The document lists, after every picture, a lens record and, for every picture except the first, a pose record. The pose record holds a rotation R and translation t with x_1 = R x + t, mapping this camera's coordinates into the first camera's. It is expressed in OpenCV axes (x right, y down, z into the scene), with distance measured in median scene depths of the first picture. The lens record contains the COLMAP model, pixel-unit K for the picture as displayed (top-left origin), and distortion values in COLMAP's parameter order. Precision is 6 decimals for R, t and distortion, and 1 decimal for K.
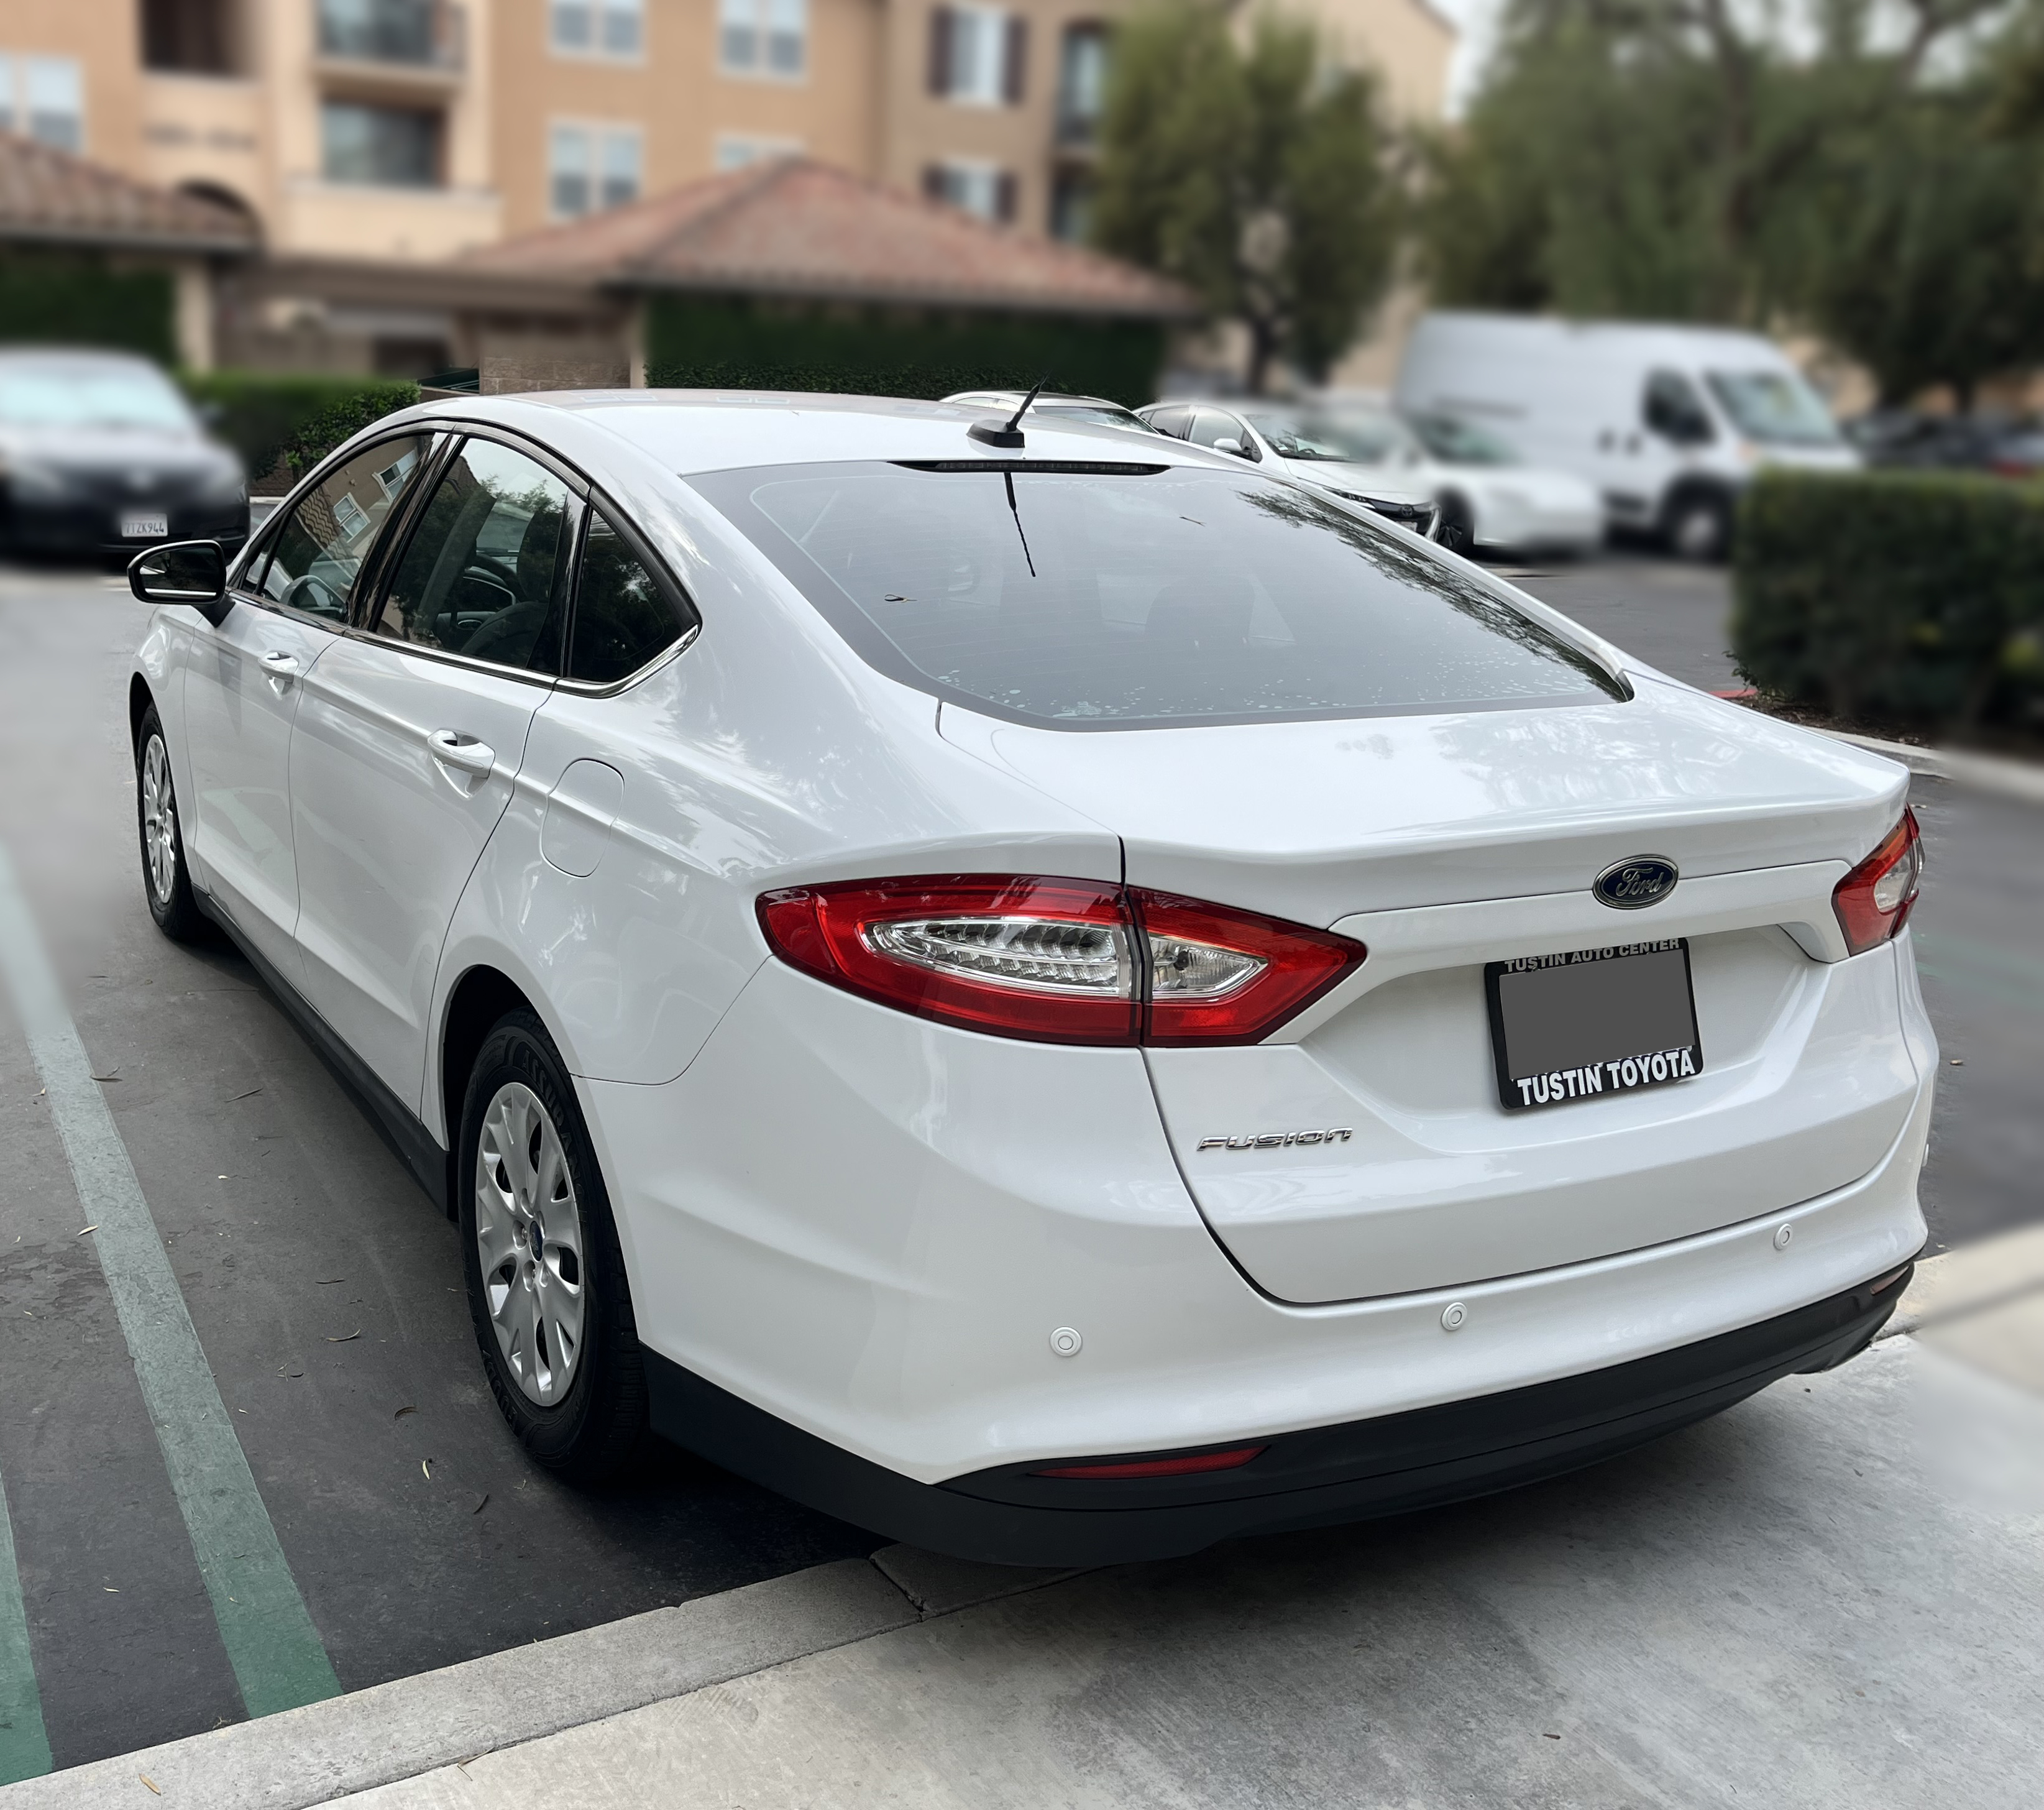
lens RADIAL K [[1881.6, 0, 766.7], [0, 1881.6, 886.6], [0, 0, 1]] dist [0.066310, -0.089380]
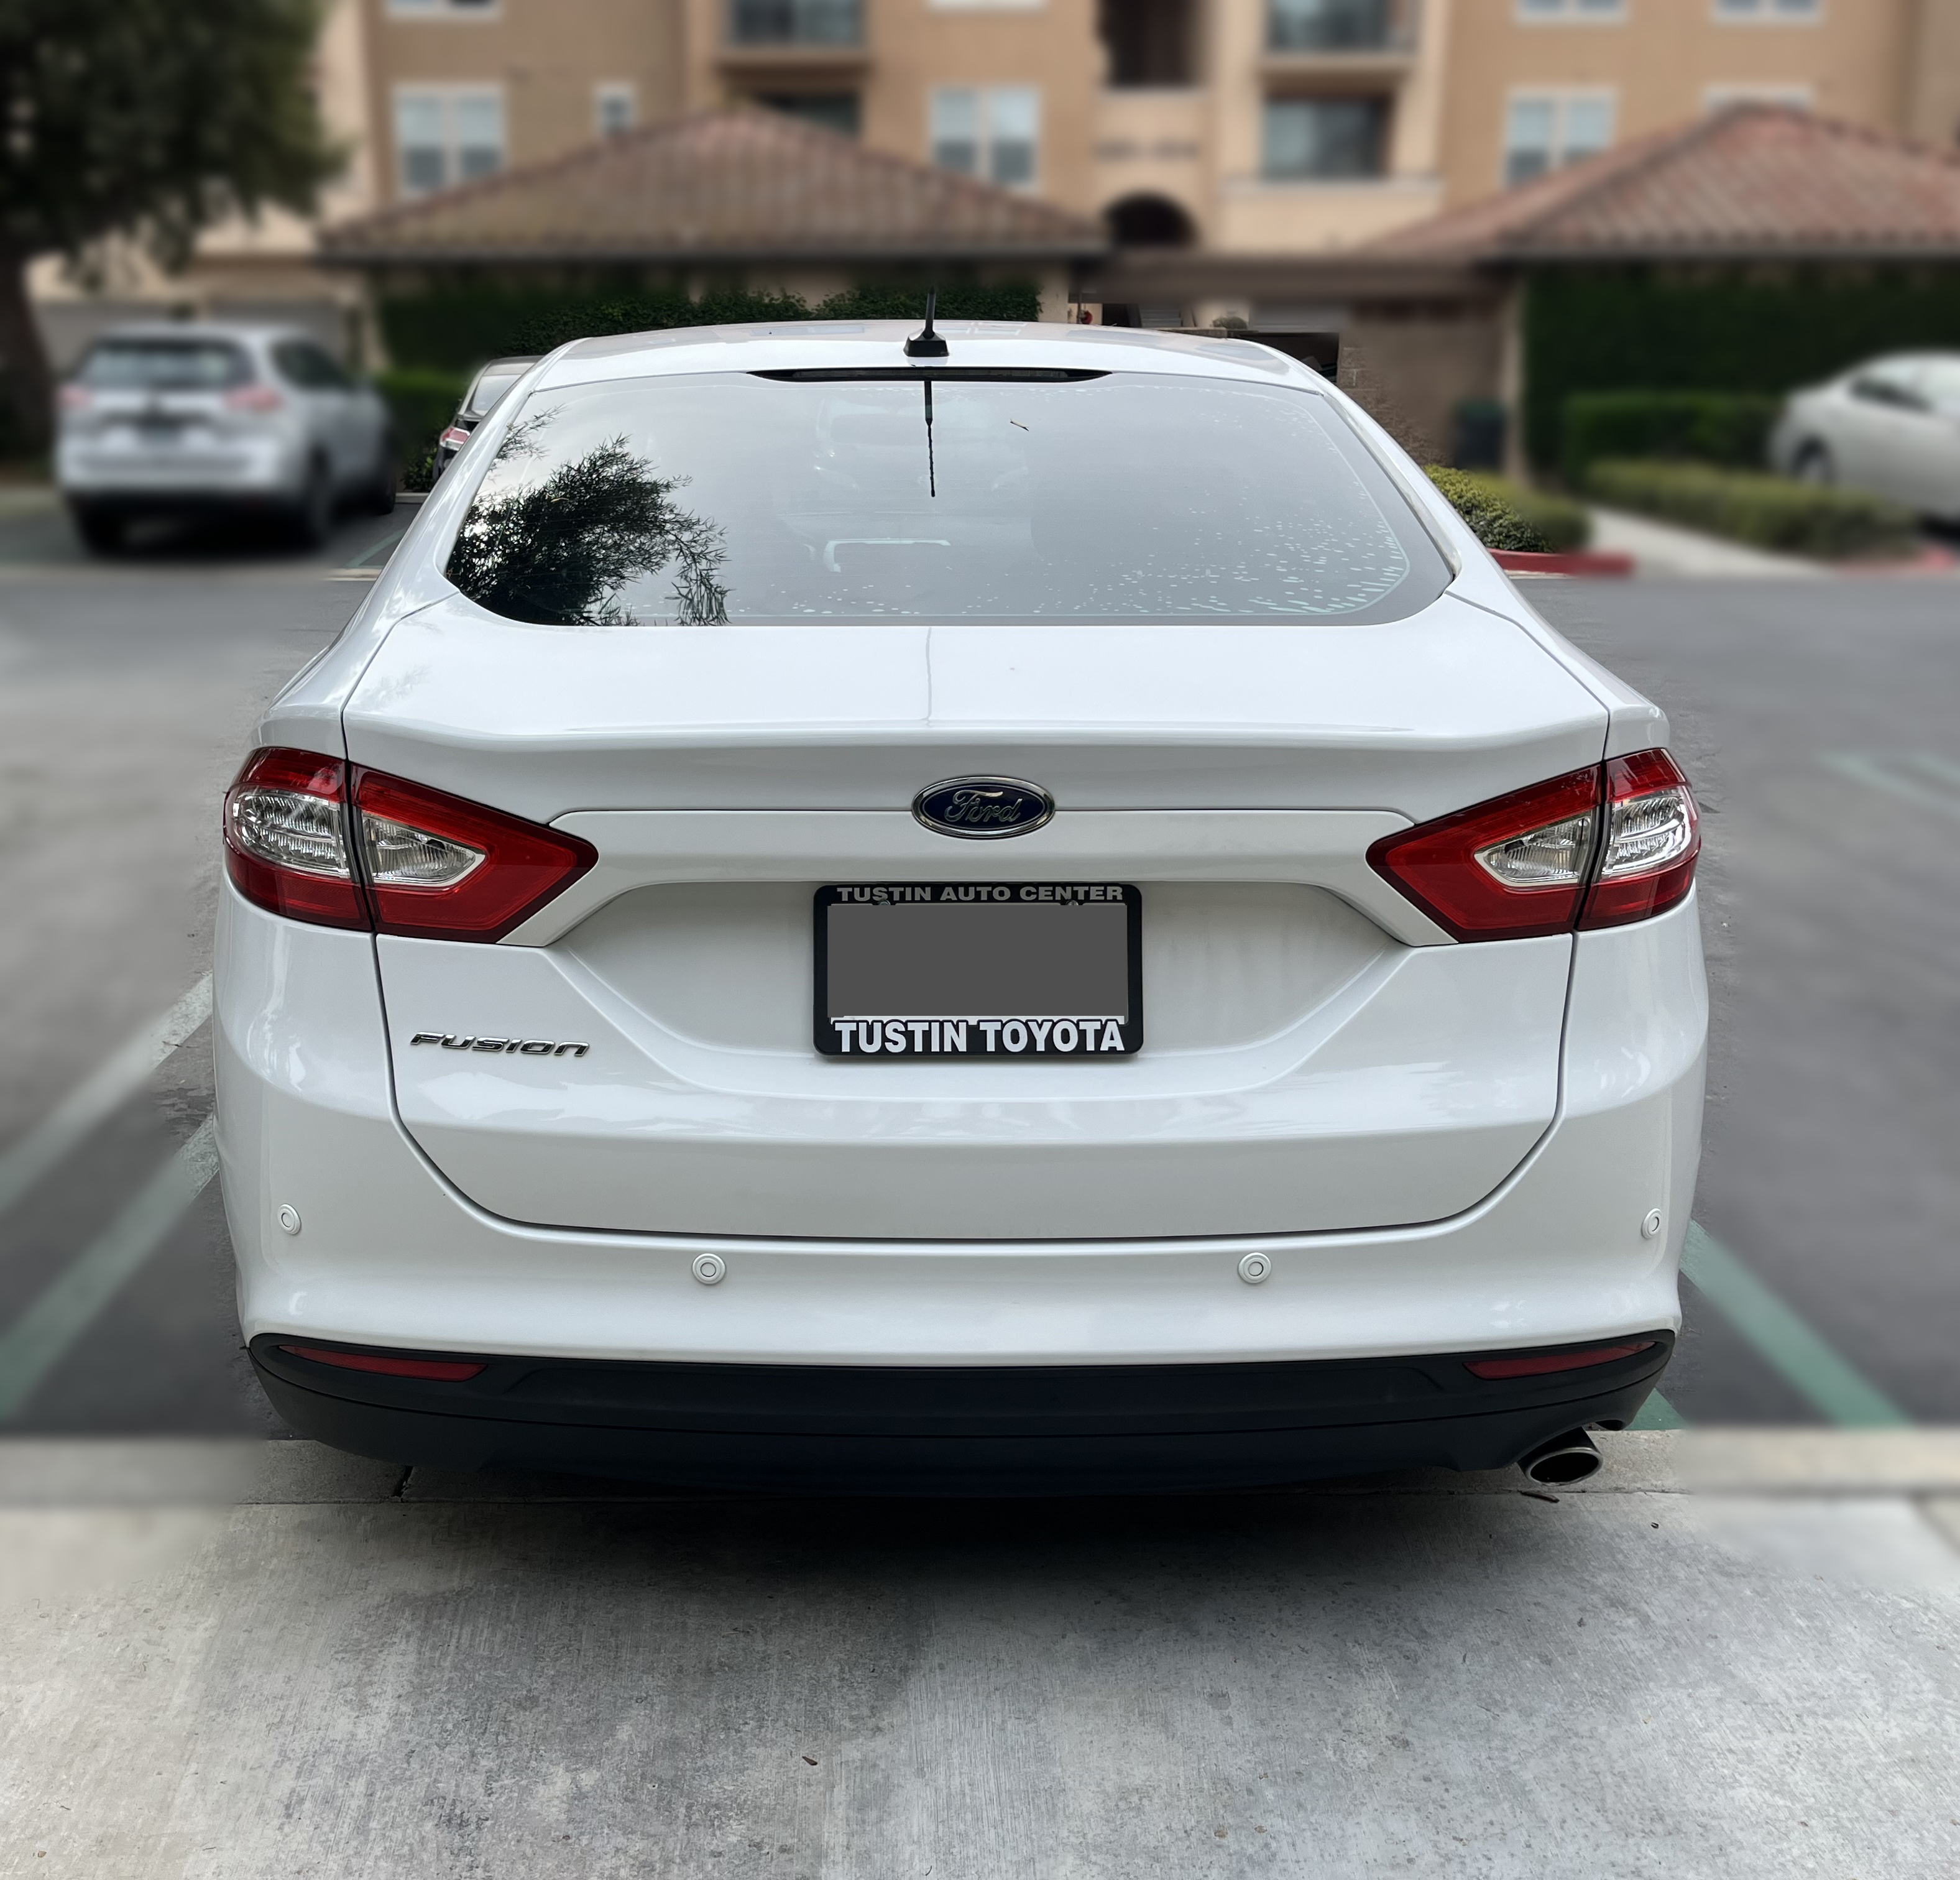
lens RADIAL K [[1877.1, 0, 858.9], [0, 1877.1, 936.3], [0, 0, 1]] dist [0.071067, -0.094915]
pose [[0.897117, 0.089263, -0.432682, 0.751774], [-0.080272, 0.996008, 0.039044, 0.025522], [0.434440, -0.000295, 0.900701, 0.205567]]
